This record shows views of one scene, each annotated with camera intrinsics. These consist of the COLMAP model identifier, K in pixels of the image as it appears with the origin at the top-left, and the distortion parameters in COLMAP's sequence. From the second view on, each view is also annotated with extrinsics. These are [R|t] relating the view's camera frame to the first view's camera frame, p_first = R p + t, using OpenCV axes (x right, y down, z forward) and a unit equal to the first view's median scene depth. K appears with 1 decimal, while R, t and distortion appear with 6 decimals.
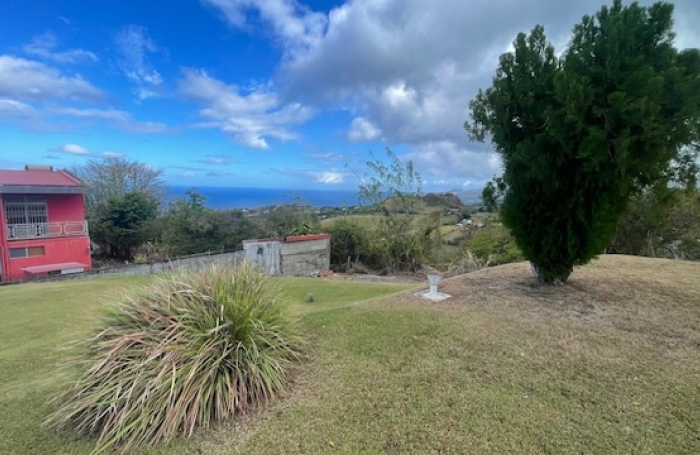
lens RADIAL K [[319.9, 0, 351.5], [0, 319.9, 225.8], [0, 0, 1]] dist [-0.001902, -0.000045]
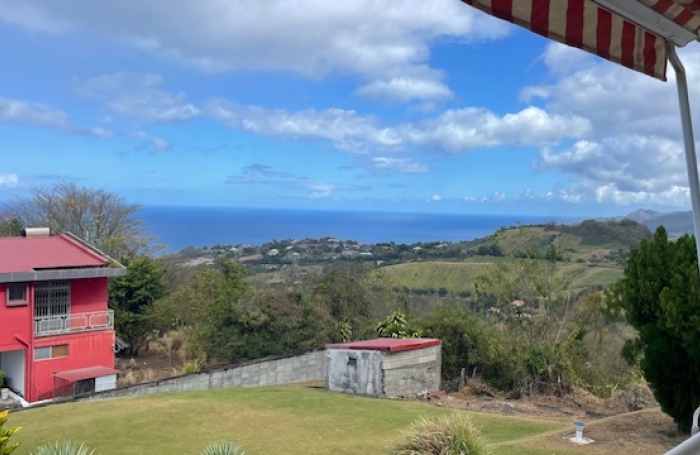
lens RADIAL K [[607.4, 0, 350.0], [0, 607.4, 227.5], [0, 0, 1]] dist [0.070378, -0.099245]
pose [[0.991307, 0.004231, -0.131500, -0.091637], [-0.015250, 0.996441, -0.082901, -0.113648], [0.130681, 0.084186, 0.987844, -0.447702]]
